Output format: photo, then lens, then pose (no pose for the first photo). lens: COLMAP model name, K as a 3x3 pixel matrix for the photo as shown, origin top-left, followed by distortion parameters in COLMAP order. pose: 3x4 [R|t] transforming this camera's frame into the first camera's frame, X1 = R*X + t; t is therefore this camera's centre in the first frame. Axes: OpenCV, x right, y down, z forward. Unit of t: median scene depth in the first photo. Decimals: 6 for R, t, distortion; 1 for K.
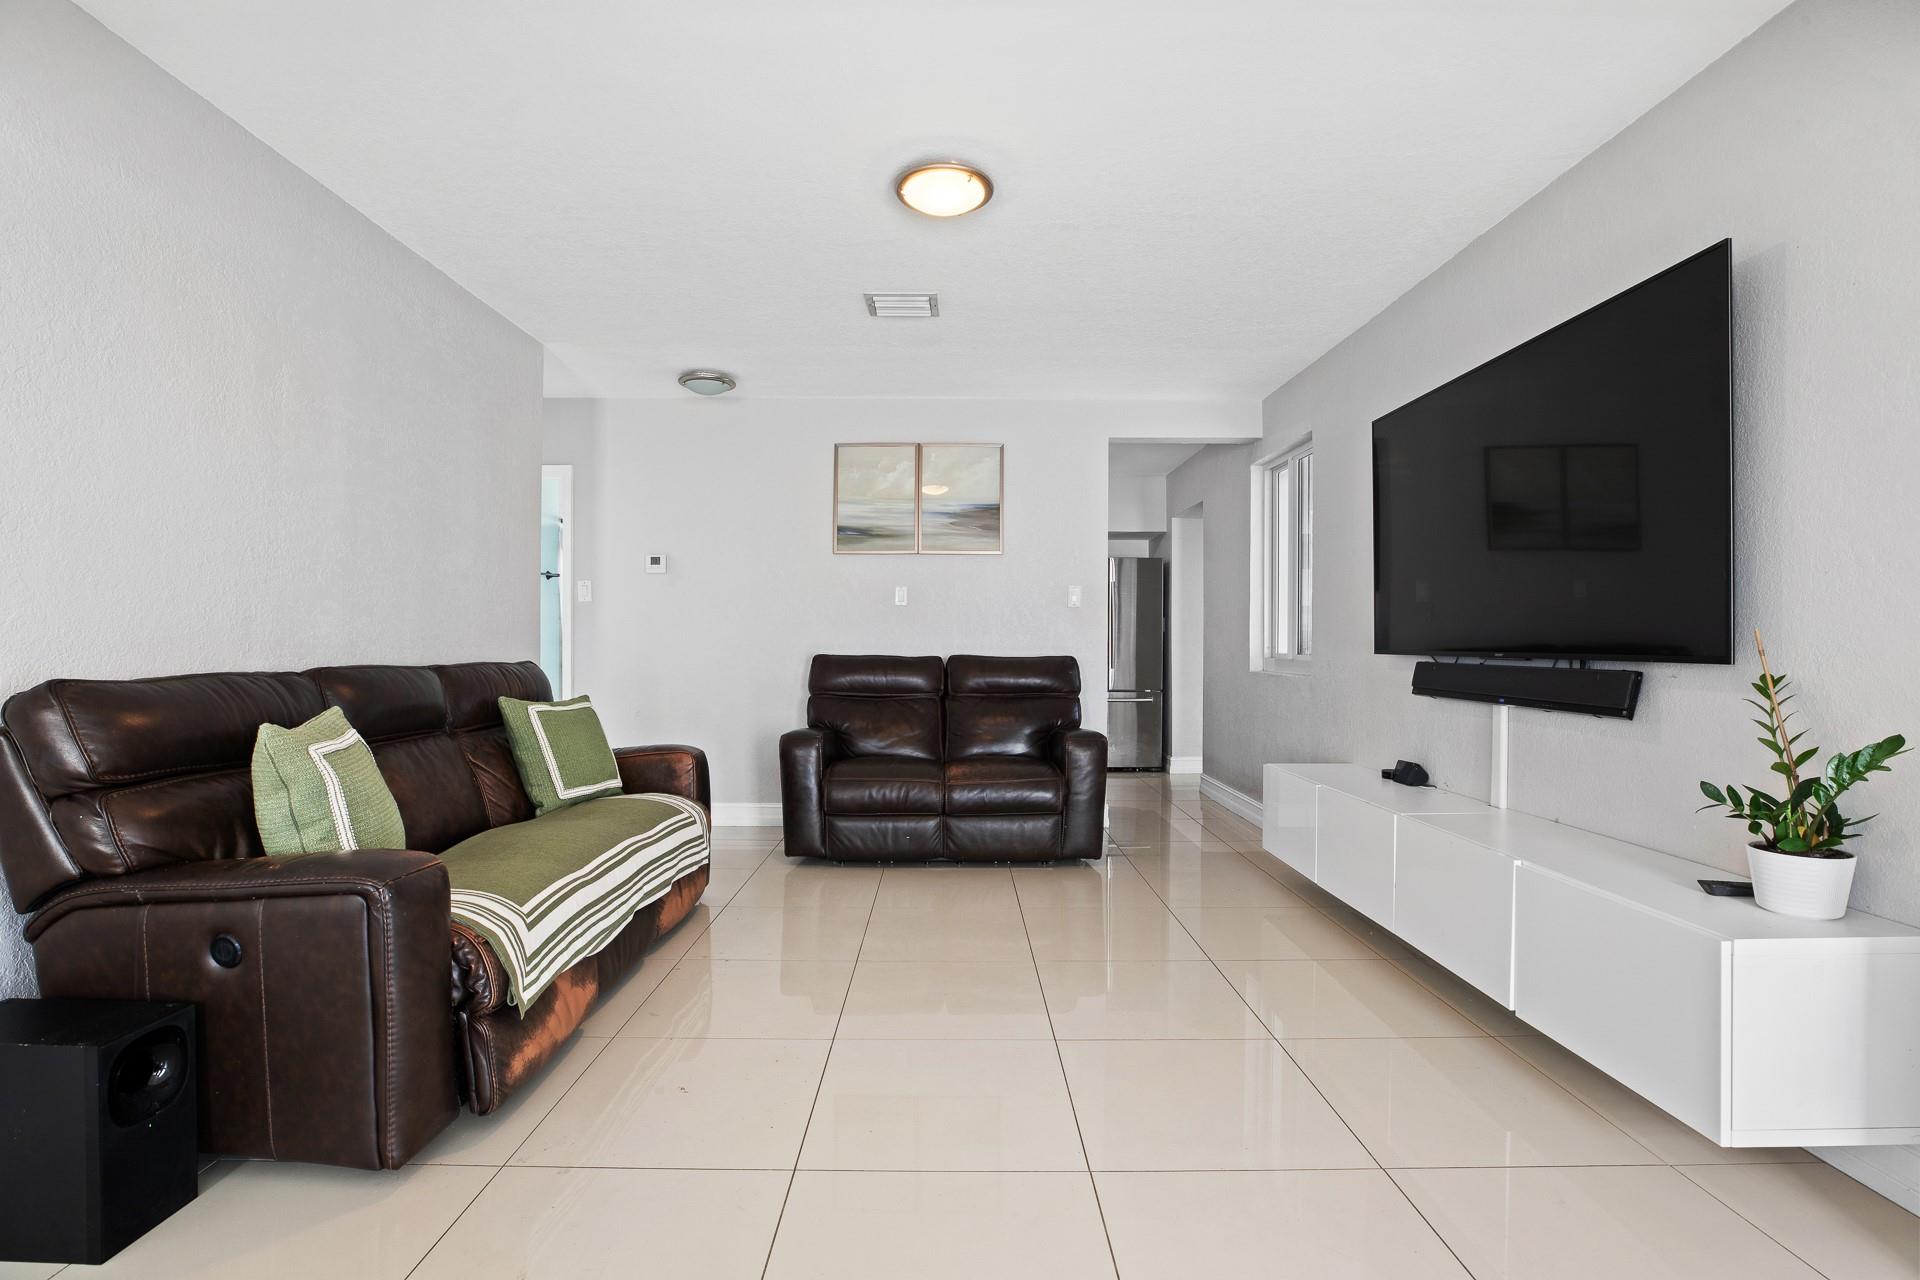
lens RADIAL K [[935.0, 0, 960.0], [0, 935.0, 640.0], [0, 0, 1]] dist [-0.013947, 0.002292]
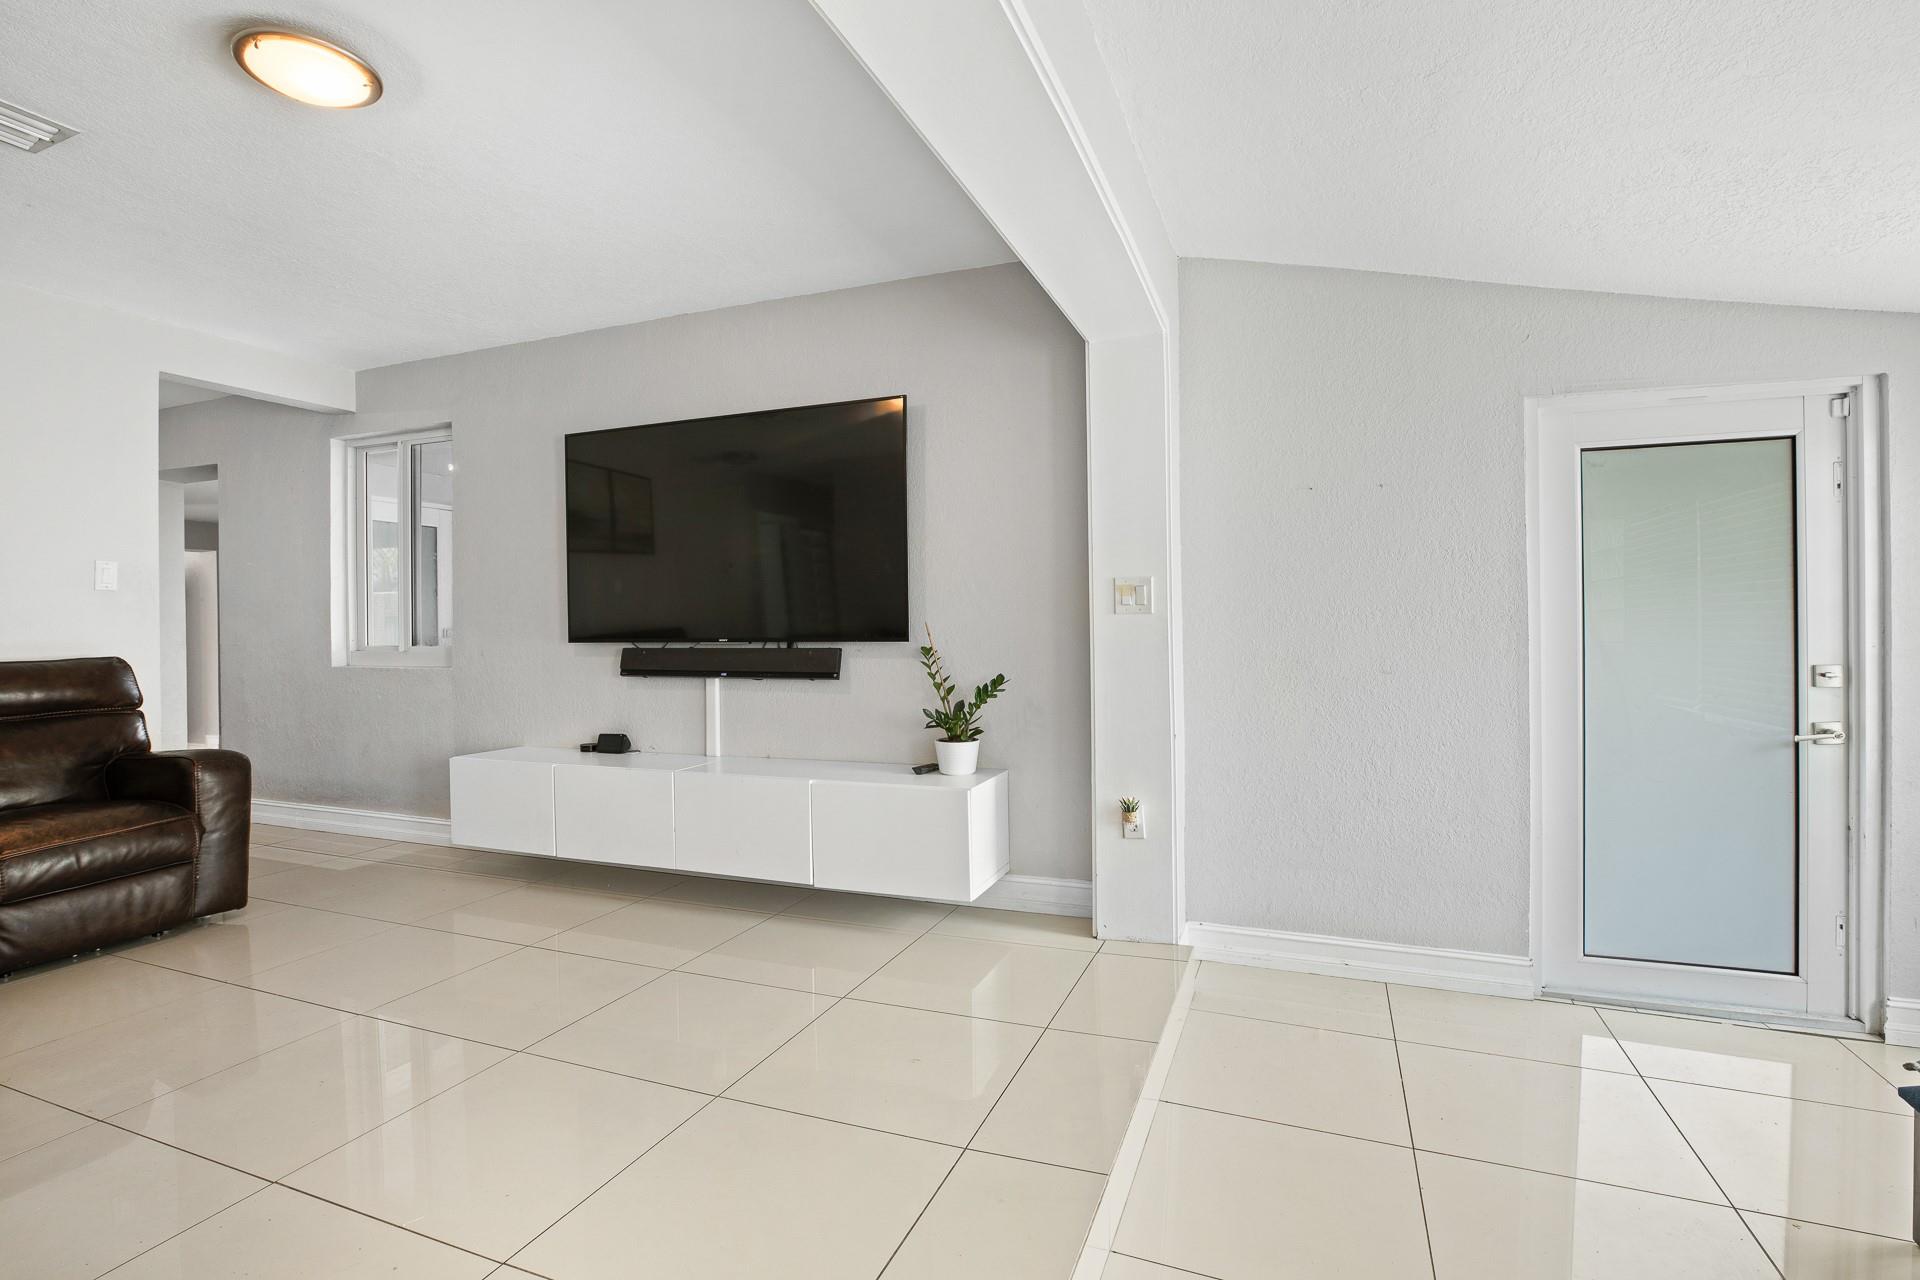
lens RADIAL K [[874.0, 0, 1040.8], [0, 874.0, 620.4], [0, 0, 1]] dist [-0.036436, 0.009370]
pose [[0.358458, -0.003589, 0.933539, -0.365398], [0.010188, 0.999948, -0.000067, -0.006629], [-0.933490, 0.009535, 0.358476, 0.112951]]
